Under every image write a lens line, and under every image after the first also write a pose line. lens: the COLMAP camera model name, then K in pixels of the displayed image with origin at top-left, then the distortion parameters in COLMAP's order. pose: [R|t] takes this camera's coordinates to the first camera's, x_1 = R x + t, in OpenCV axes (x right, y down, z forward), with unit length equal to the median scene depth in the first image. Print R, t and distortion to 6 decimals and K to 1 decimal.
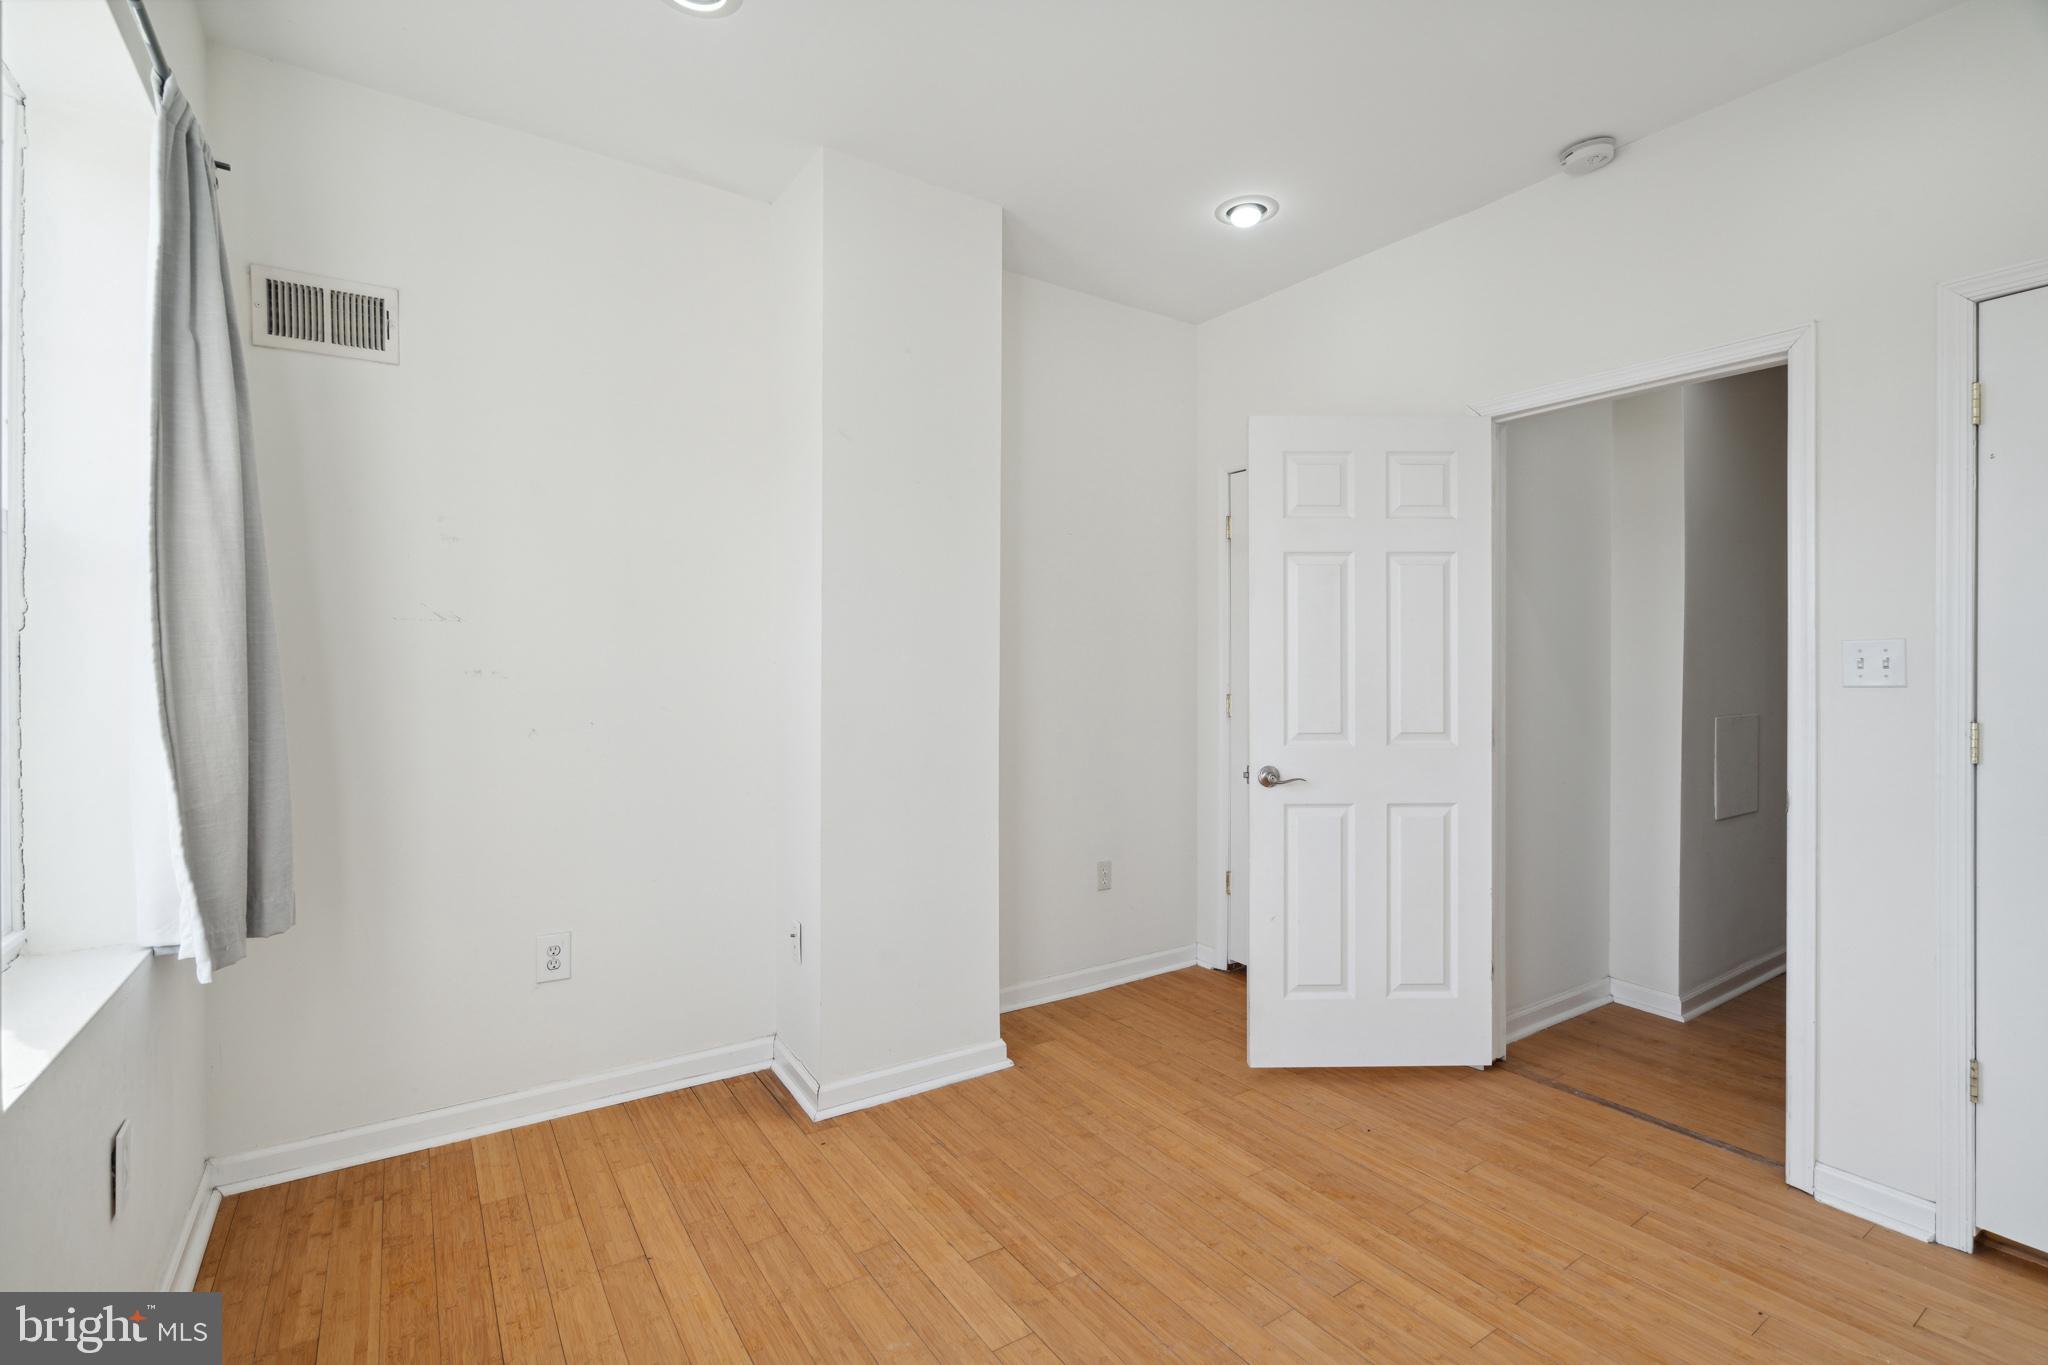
lens RADIAL K [[924.6, 0, 1013.0], [0, 924.6, 675.8], [0, 0, 1]] dist [-0.004368, -0.000217]
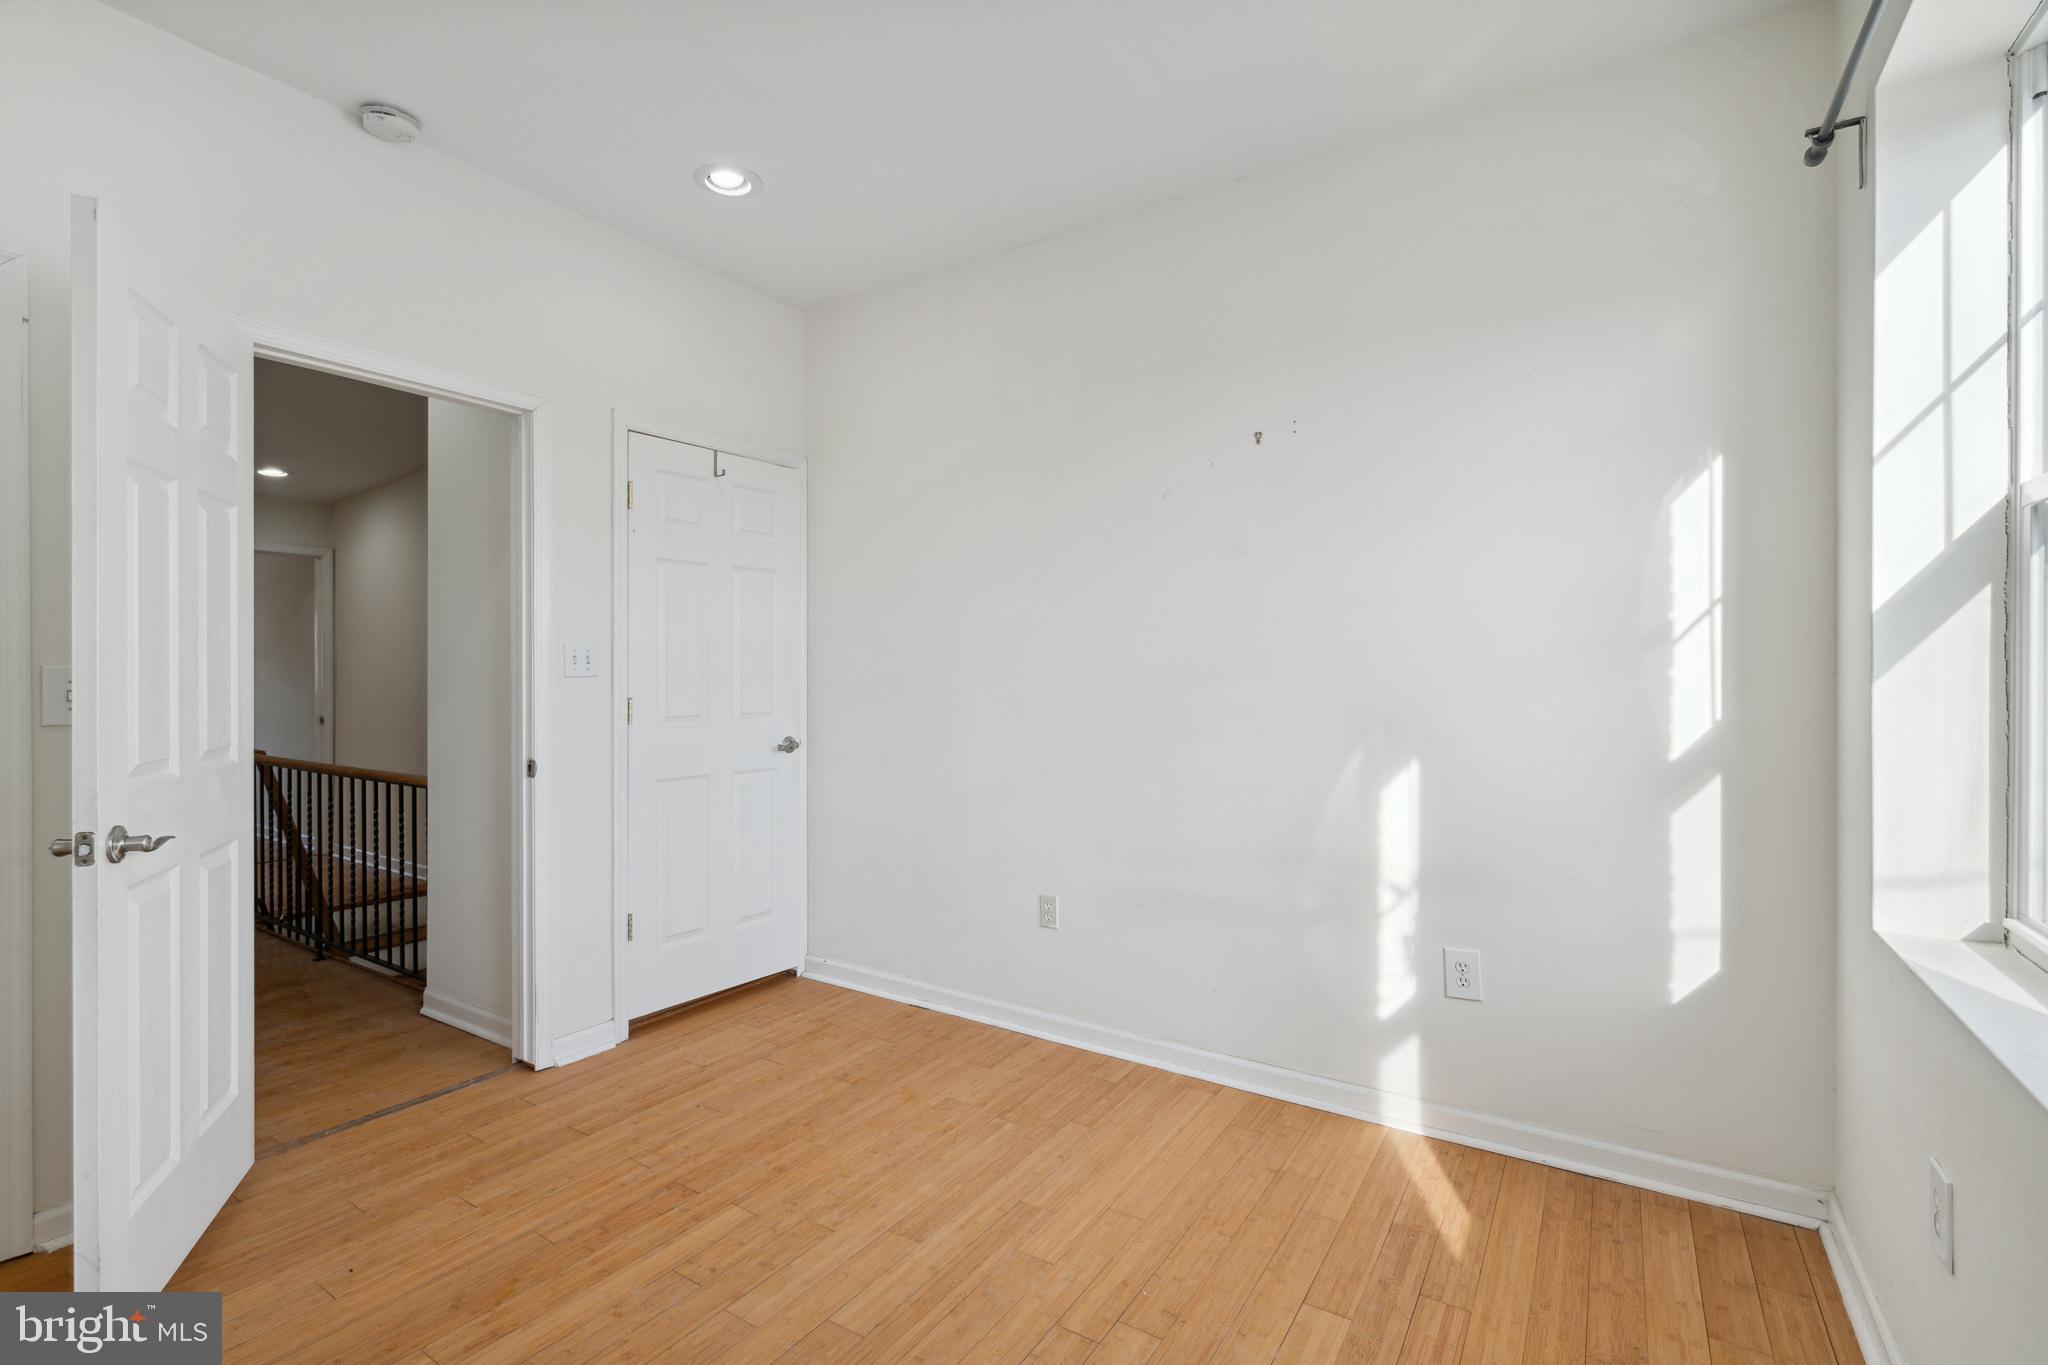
lens RADIAL K [[937.7, 0, 1018.7], [0, 937.7, 685.5], [0, 0, 1]] dist [-0.007305, 0.001703]
pose [[-0.401515, -0.012769, 0.915763, -0.588736], [0.004160, 0.999867, 0.015766, 0.005163], [-0.915843, 0.010140, -0.401409, 0.896704]]
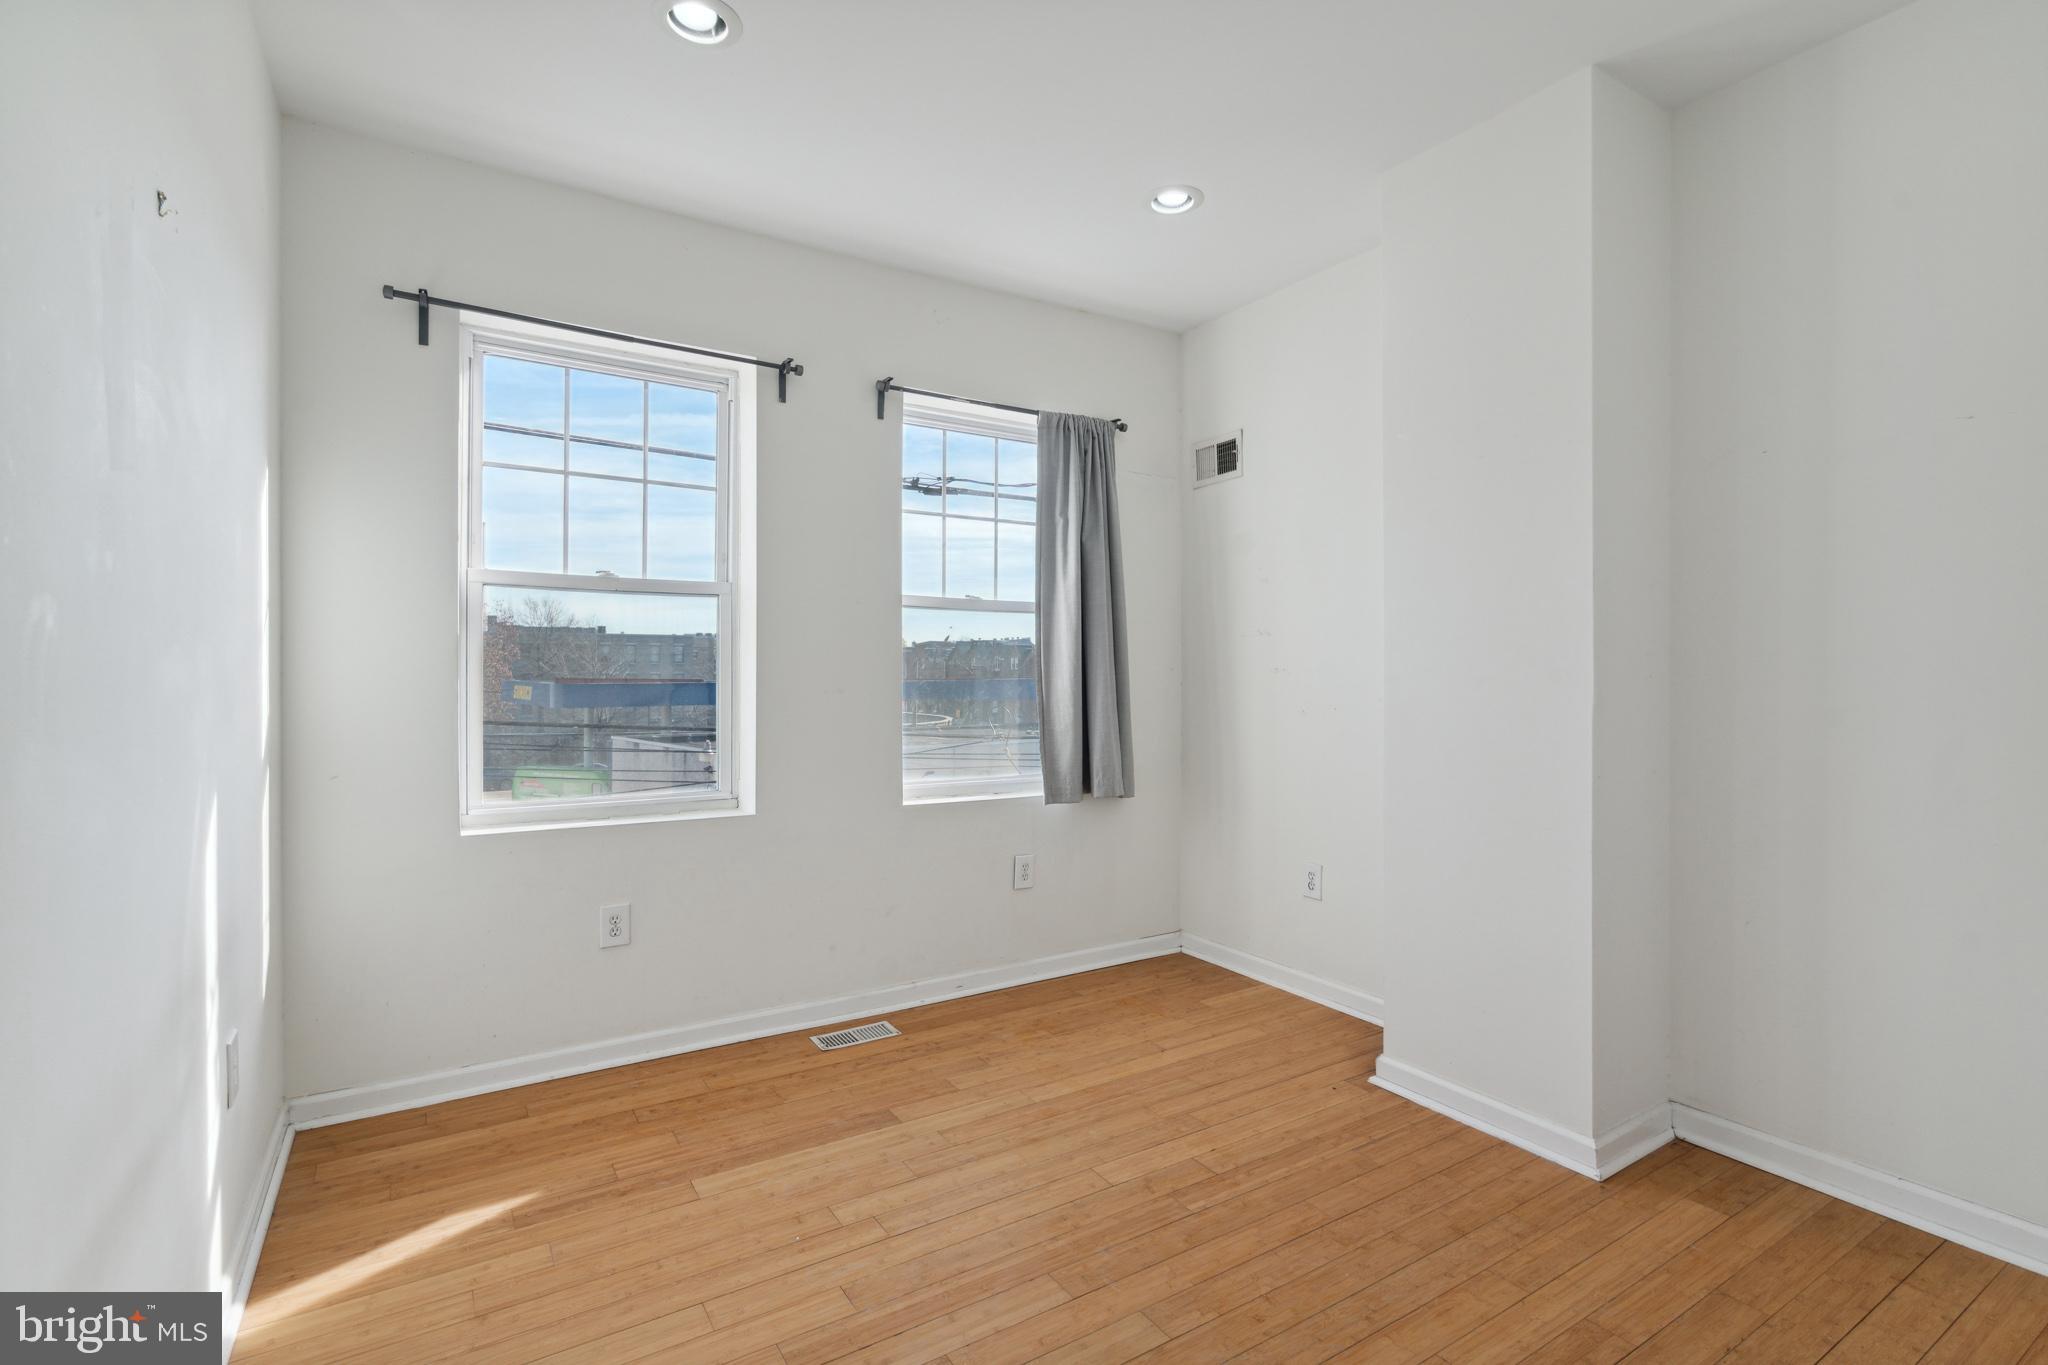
lens RADIAL K [[937.7, 0, 1018.7], [0, 937.7, 685.5], [0, 0, 1]] dist [-0.007305, 0.001703]
pose [[-0.026329, 0.009641, -0.999607, 1.015899], [-0.006269, 0.999932, 0.009810, 0.010942], [0.999634, 0.006525, -0.026267, 0.701596]]
